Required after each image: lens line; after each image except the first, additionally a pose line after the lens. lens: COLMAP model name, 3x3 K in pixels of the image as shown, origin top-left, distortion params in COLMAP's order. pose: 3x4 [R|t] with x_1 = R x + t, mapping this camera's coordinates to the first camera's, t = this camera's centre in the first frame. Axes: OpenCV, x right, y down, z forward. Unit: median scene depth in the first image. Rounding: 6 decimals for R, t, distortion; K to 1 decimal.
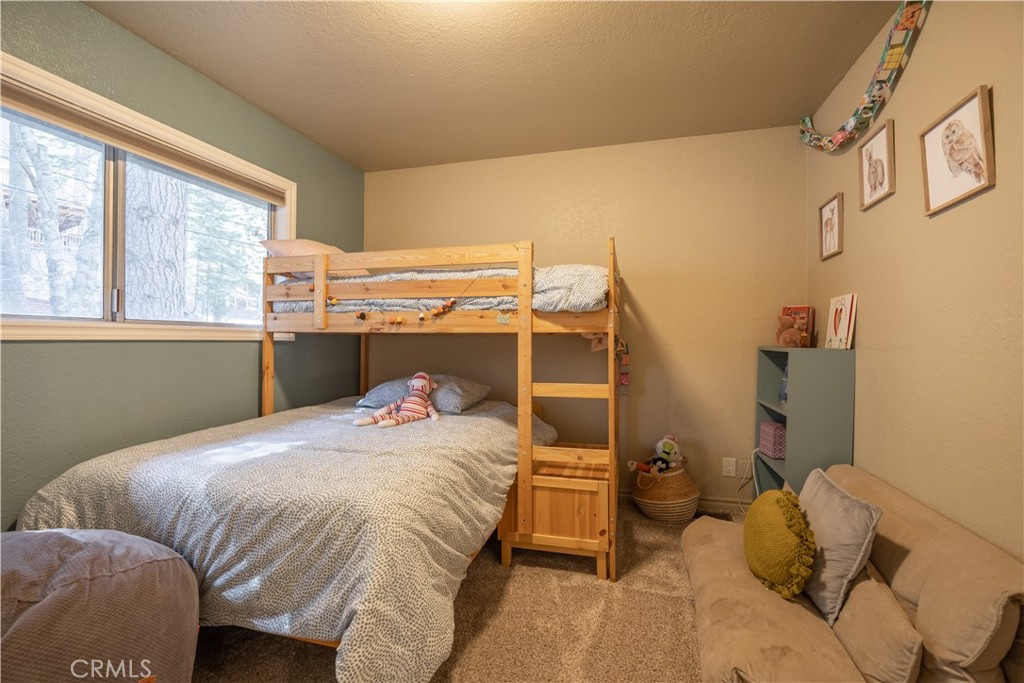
lens RADIAL K [[455.2, 0, 511.9], [0, 455.2, 341.3], [0, 0, 1]] dist [-0.019148, 0.000740]
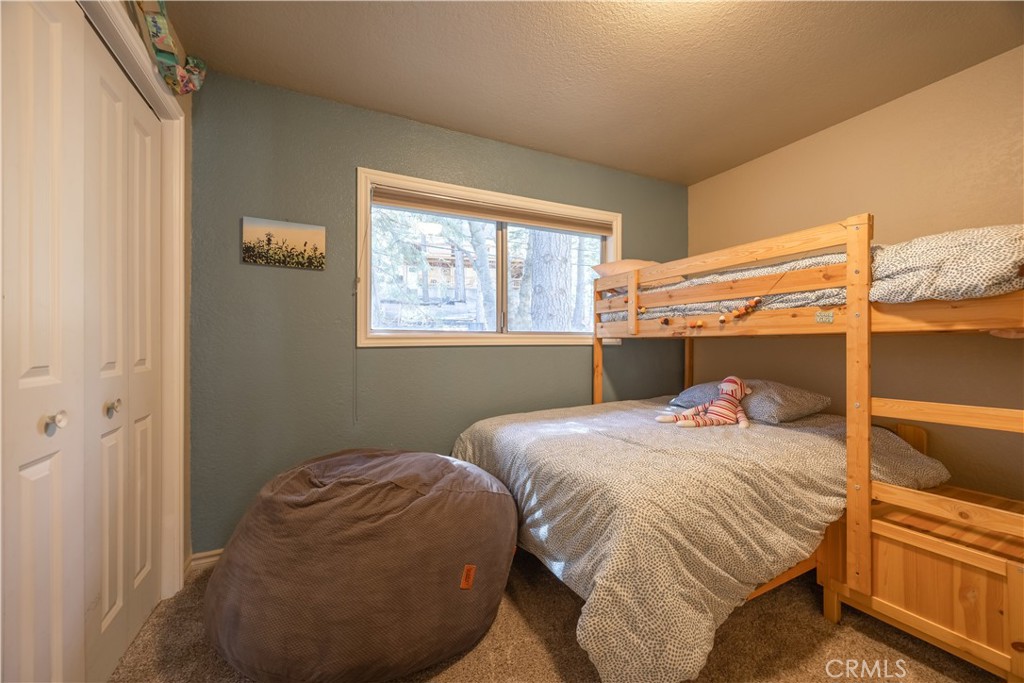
lens RADIAL K [[397.9, 0, 512.7], [0, 397.9, 343.2], [0, 0, 1]] dist [-0.002287, 0.000390]
pose [[0.655121, -0.009880, -0.755459, 0.157533], [0.006246, 0.999951, -0.007662, 0.001129], [0.755498, 0.000301, 0.655151, 0.106128]]
